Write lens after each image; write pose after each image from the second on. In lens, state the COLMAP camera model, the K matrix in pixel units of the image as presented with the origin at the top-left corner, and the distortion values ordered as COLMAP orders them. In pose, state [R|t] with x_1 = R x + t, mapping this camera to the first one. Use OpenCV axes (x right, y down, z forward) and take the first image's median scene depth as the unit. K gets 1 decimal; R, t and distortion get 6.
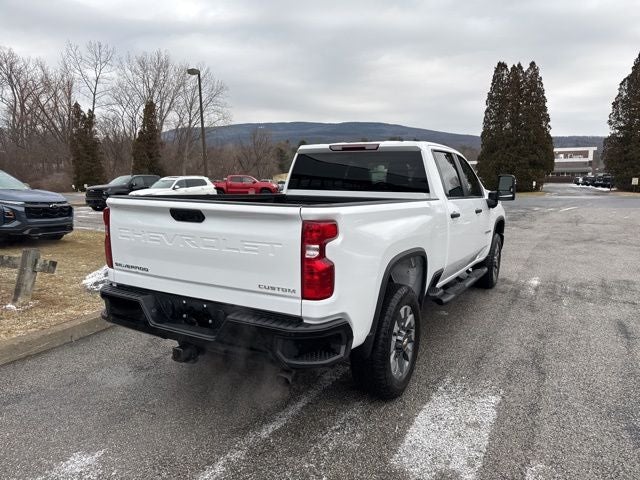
lens RADIAL K [[446.6, 0, 324.7], [0, 446.6, 243.7], [0, 0, 1]] dist [0.048933, -0.057685]
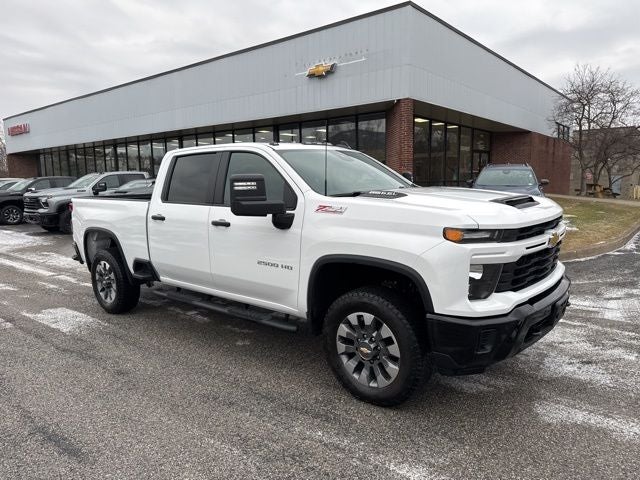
lens RADIAL K [[446.6, 0, 324.7], [0, 446.6, 243.7], [0, 0, 1]] dist [0.048933, -0.057685]
pose [[-0.171160, 0.133358, -0.976176, 0.233631], [-0.111339, 0.981832, 0.153652, -0.038594], [0.978932, 0.134985, -0.153203, 0.285595]]
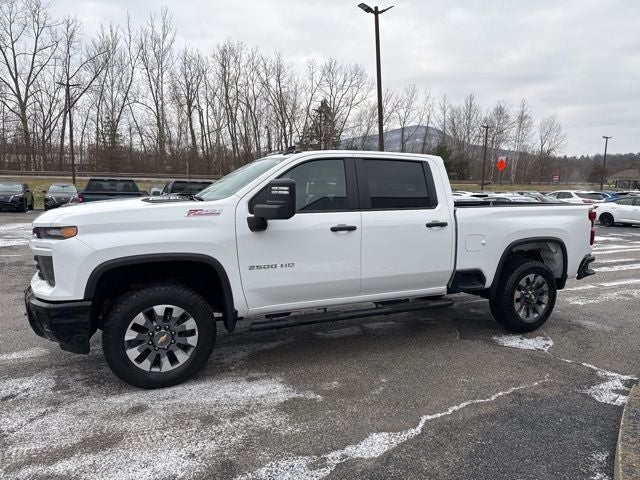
lens RADIAL K [[446.6, 0, 324.7], [0, 446.6, 243.7], [0, 0, 1]] dist [0.048933, -0.057685]
pose [[-0.811448, -0.087654, 0.577814, -0.088052], [0.059836, 0.971032, 0.231336, -0.056533], [-0.581353, 0.222291, -0.782697, 0.398914]]
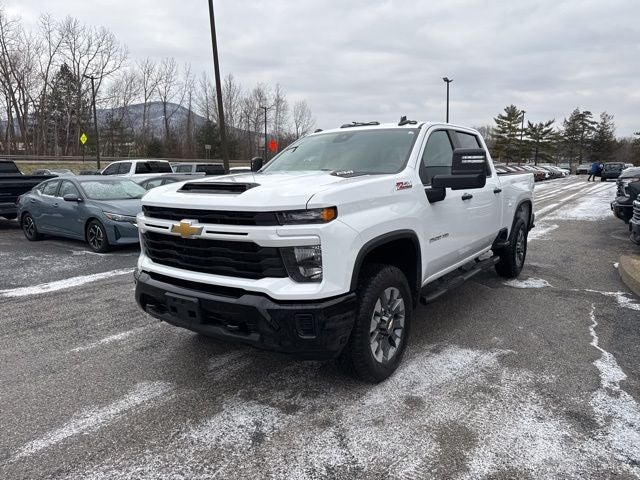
lens RADIAL K [[447.3, 0, 326.2], [0, 447.3, 240.1], [0, 0, 1]] dist [0.047310, -0.059844]
pose [[-0.995808, -0.014918, 0.090244, 0.043739], [0.011514, 0.958319, 0.285469, -0.058254], [-0.090741, 0.285311, -0.954130, 0.443729]]
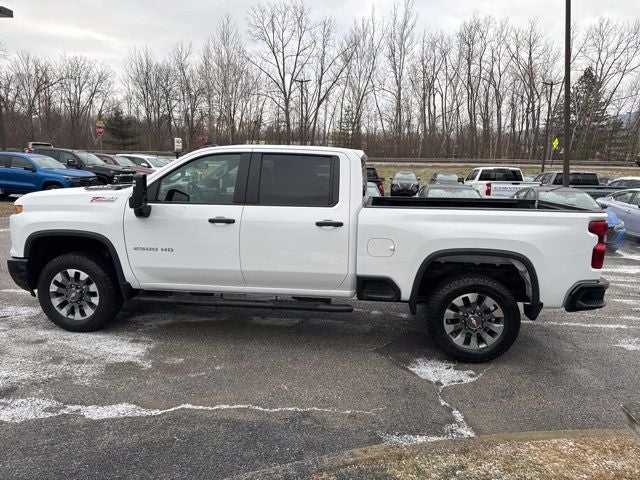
lens RADIAL K [[446.6, 0, 324.7], [0, 446.6, 243.7], [0, 0, 1]] dist [0.048933, -0.057685]
pose [[-0.396257, -0.172815, 0.901729, -0.175265], [0.093598, 0.969406, 0.226916, -0.050558], [-0.913356, 0.174317, -0.367959, 0.291221]]
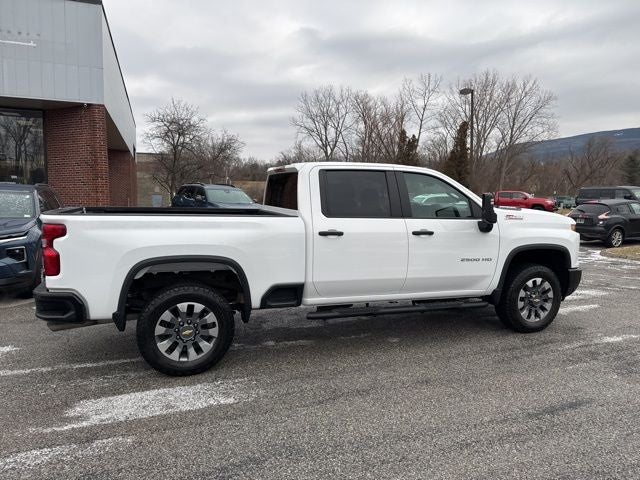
lens RADIAL K [[445.9, 0, 323.8], [0, 445.9, 240.2], [0, 0, 1]] dist [0.048445, -0.056580]
pose [[0.763295, 0.066153, -0.642655, 0.168539], [-0.093953, 0.995535, -0.009114, -0.006830], [0.639182, 0.067336, 0.766102, 0.041431]]
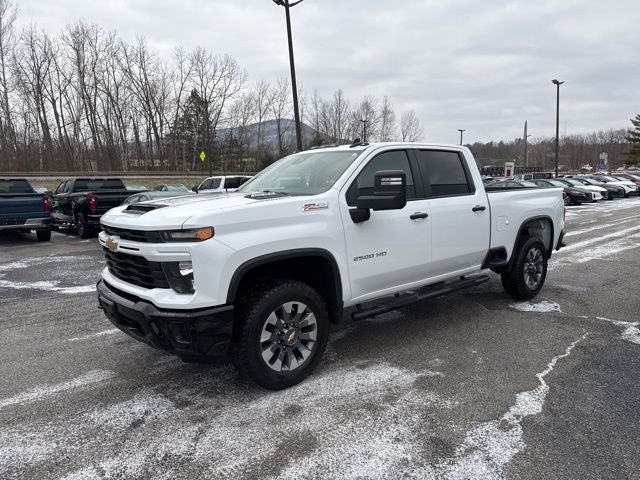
lens RADIAL K [[446.6, 0, 324.7], [0, 446.6, 243.7], [0, 0, 1]] dist [0.048933, -0.057685]
pose [[-0.942656, -0.035736, 0.331848, -0.019828], [0.055907, 0.963298, 0.262548, -0.061166], [-0.329051, 0.266045, -0.906061, 0.439585]]
